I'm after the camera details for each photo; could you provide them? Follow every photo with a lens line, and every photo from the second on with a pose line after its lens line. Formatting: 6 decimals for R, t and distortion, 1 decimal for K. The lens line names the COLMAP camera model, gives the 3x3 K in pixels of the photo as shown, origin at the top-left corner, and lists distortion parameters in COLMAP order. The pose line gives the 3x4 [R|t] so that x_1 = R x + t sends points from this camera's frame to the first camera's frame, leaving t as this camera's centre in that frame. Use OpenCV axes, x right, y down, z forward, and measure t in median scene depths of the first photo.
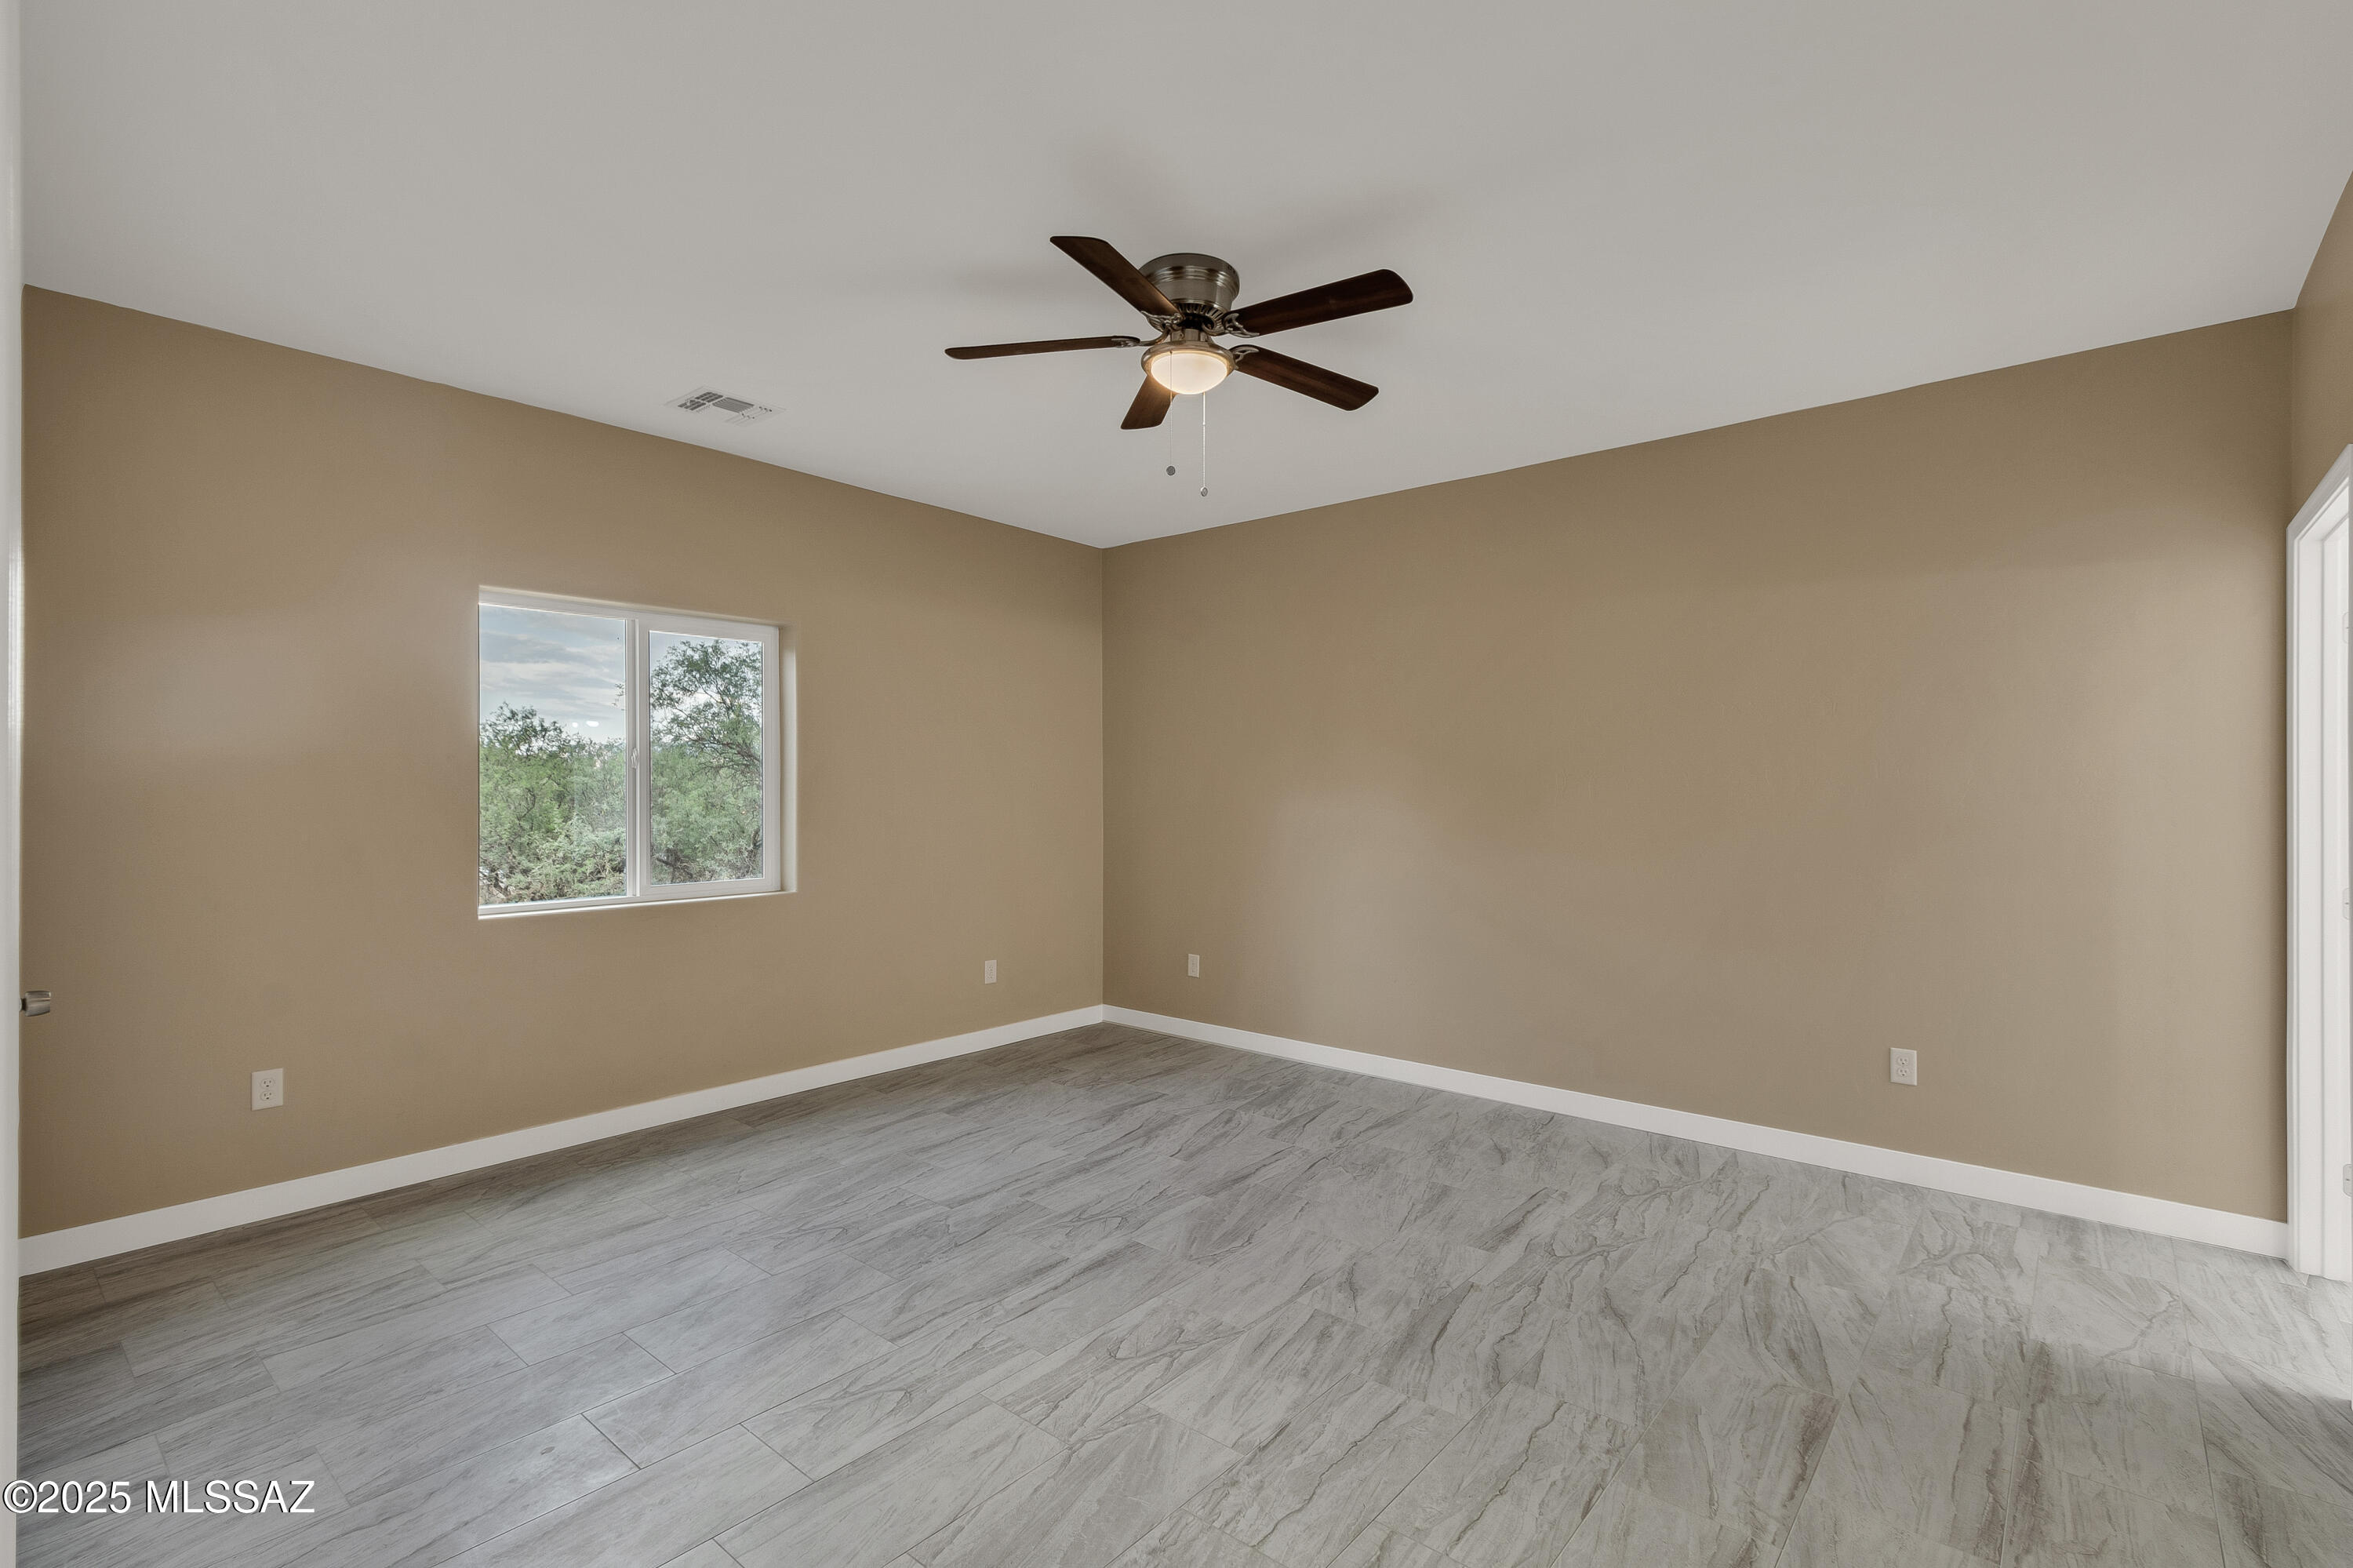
lens RADIAL K [[1130.9, 0, 1220.2], [0, 1130.9, 783.1], [0, 0, 1]] dist [0.010542, -0.006918]
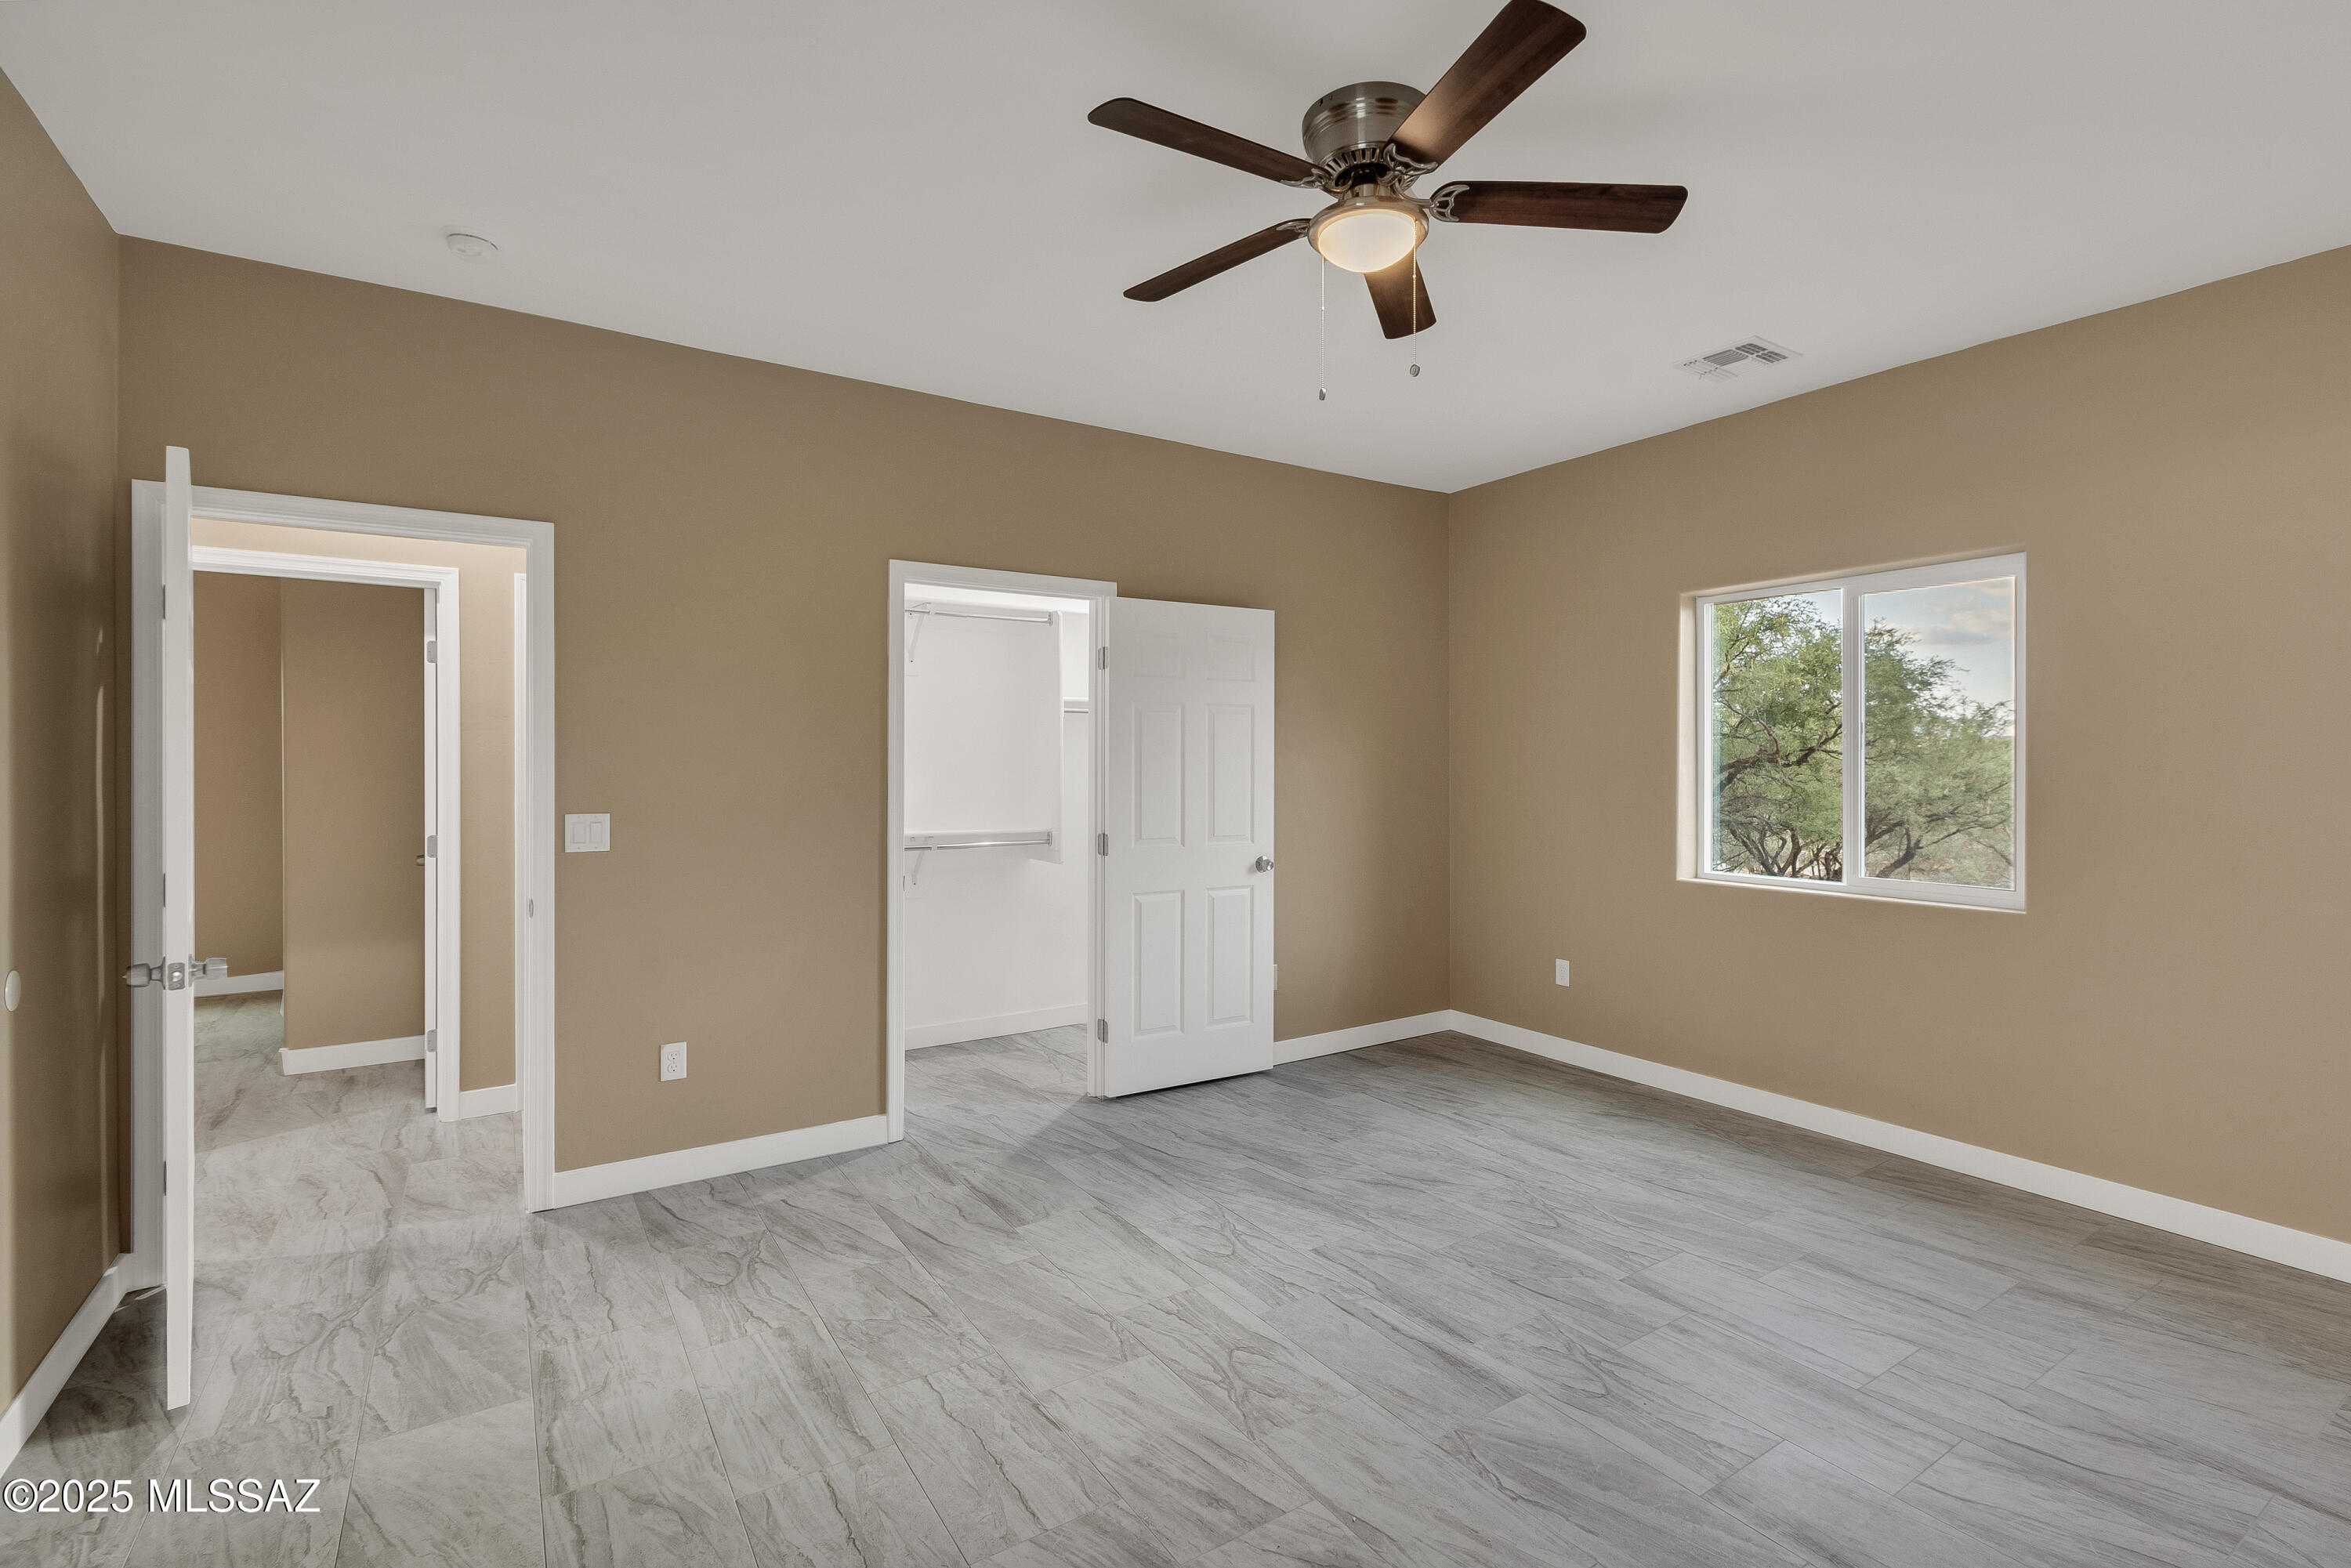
lens RADIAL K [[1073.7, 0, 1173.1], [0, 1073.7, 762.7], [0, 0, 1]] dist [0.007162, -0.000764]
pose [[-0.335882, 0.001505, -0.941903, 0.666804], [0.003793, 0.999993, 0.000245, -0.003644], [0.941896, -0.003490, -0.335885, 1.045470]]
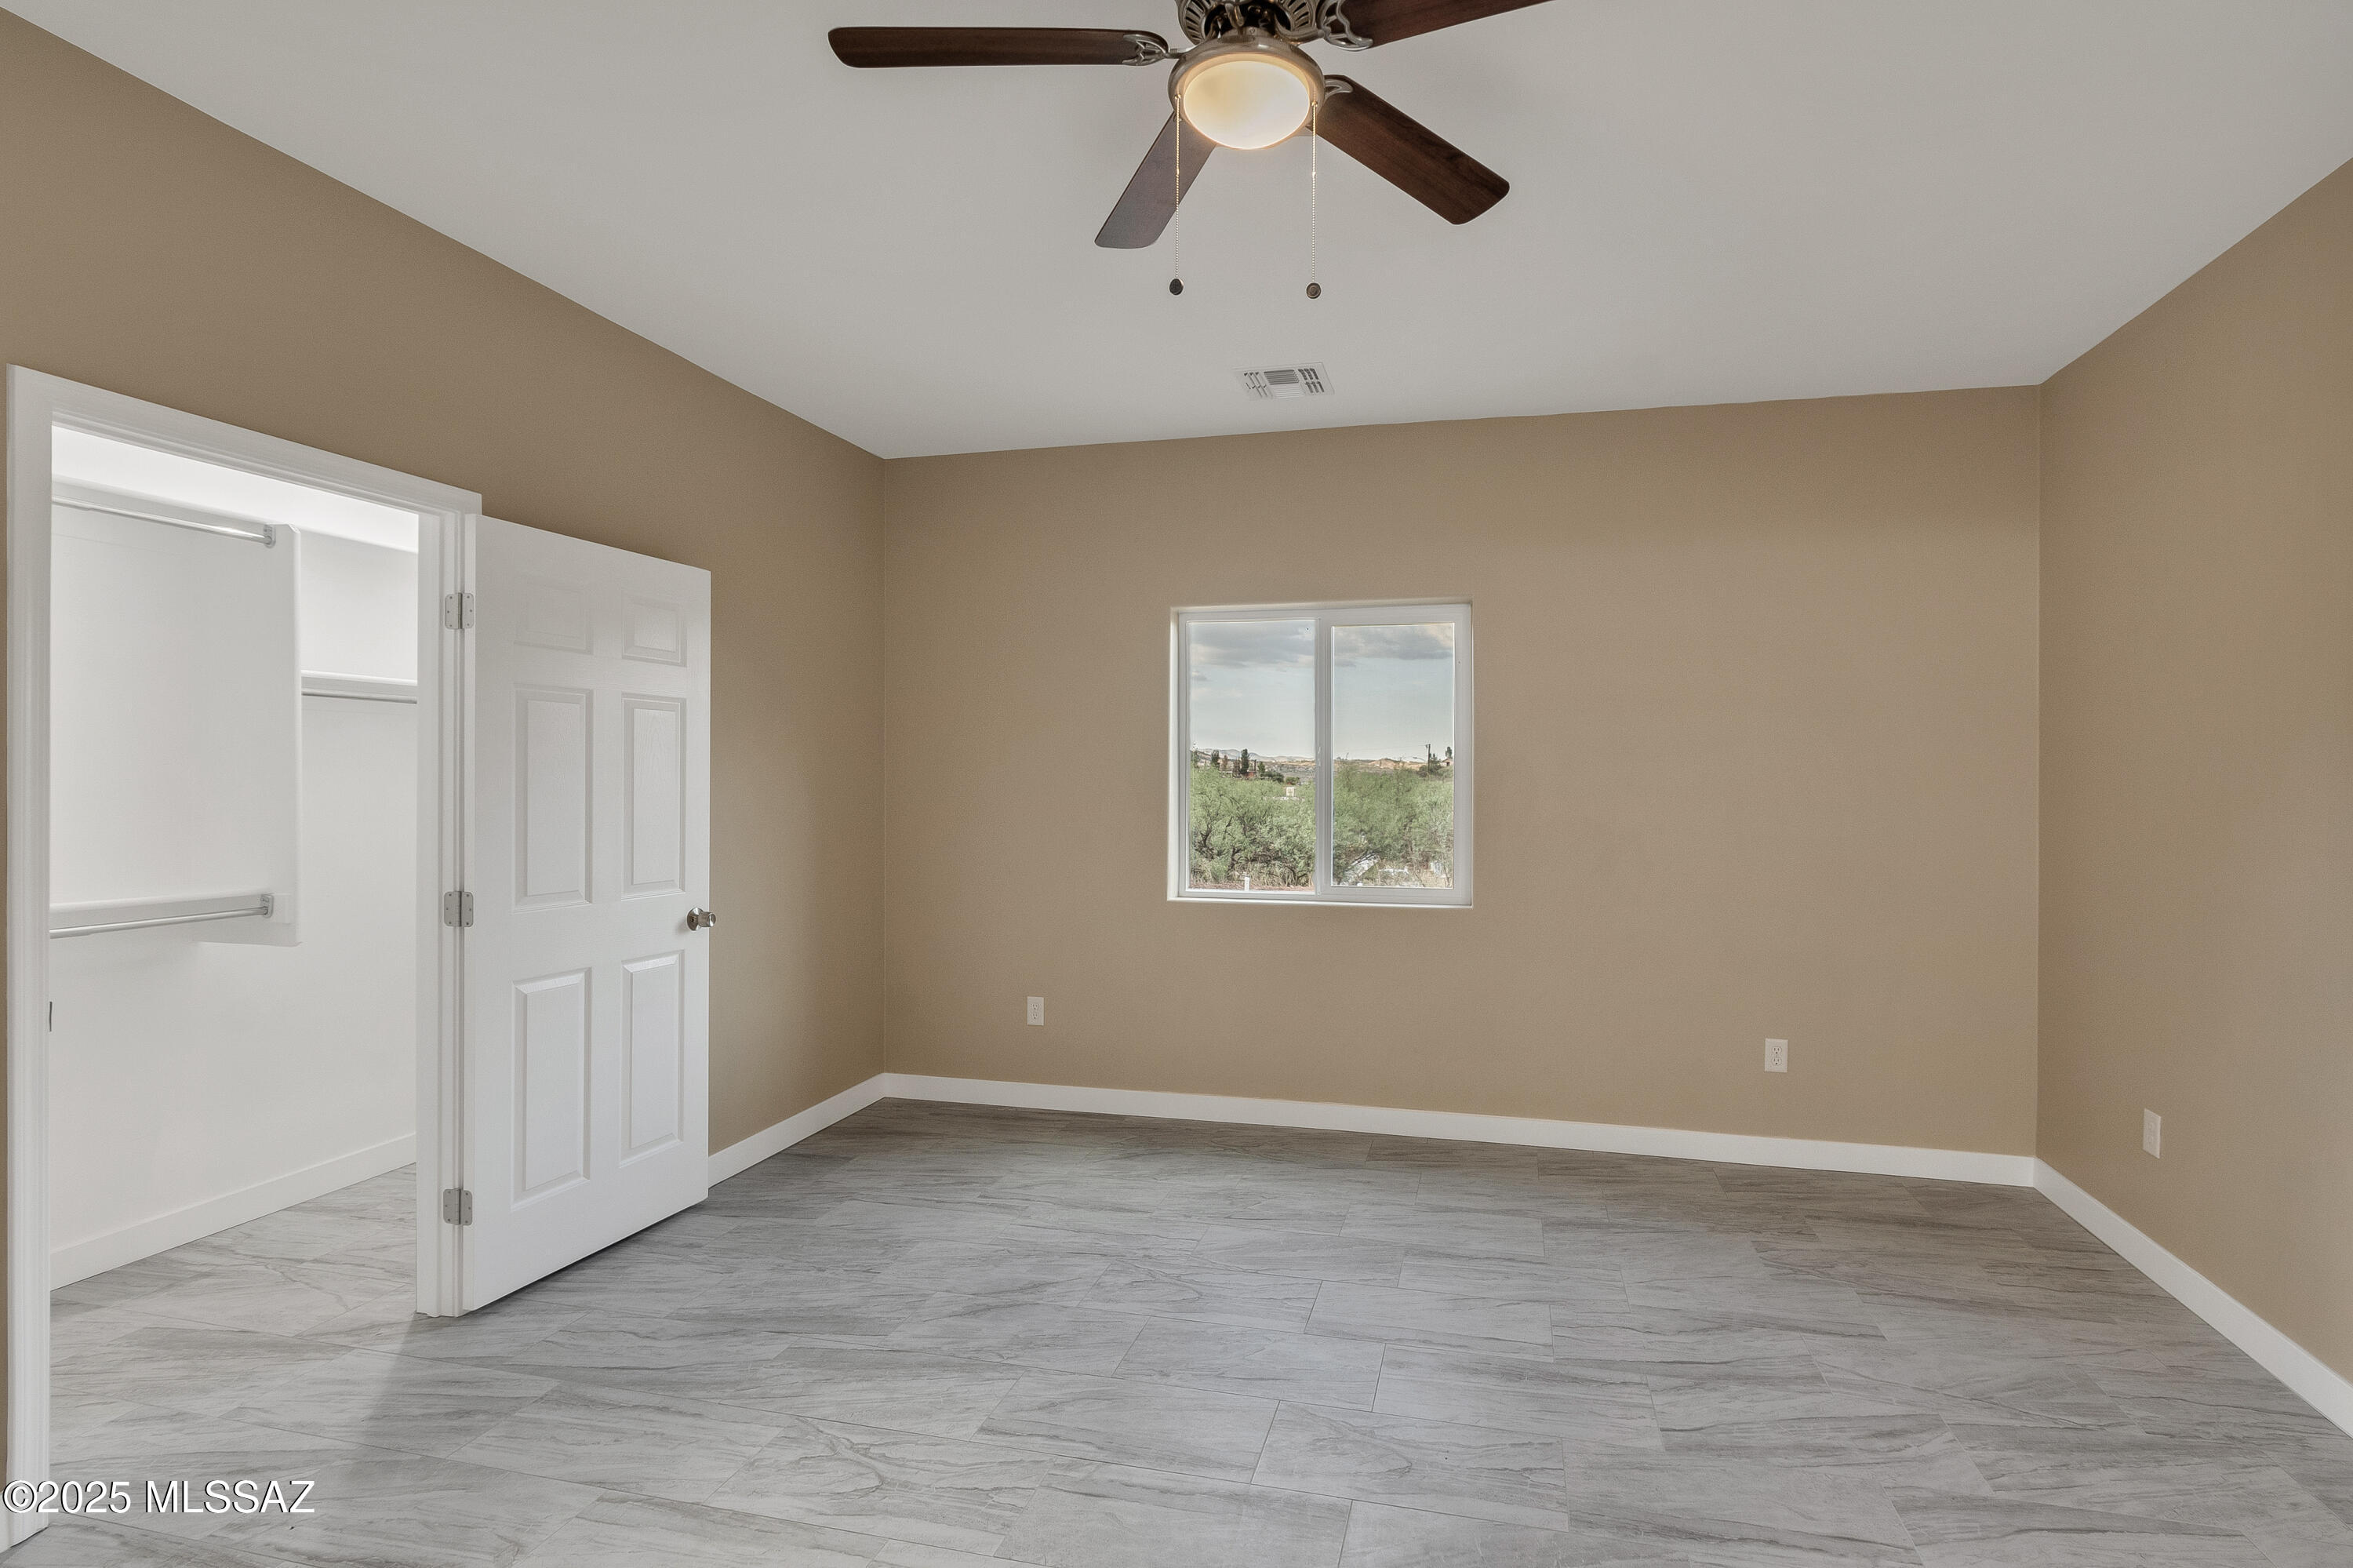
lens RADIAL K [[1130.9, 0, 1220.2], [0, 1130.9, 783.1], [0, 0, 1]] dist [0.010542, -0.006918]
pose [[0.409598, 0.003867, -0.912258, 0.482942], [0.000239, 0.999991, 0.004346, -0.003452], [0.912266, -0.001998, 0.409593, 0.688864]]
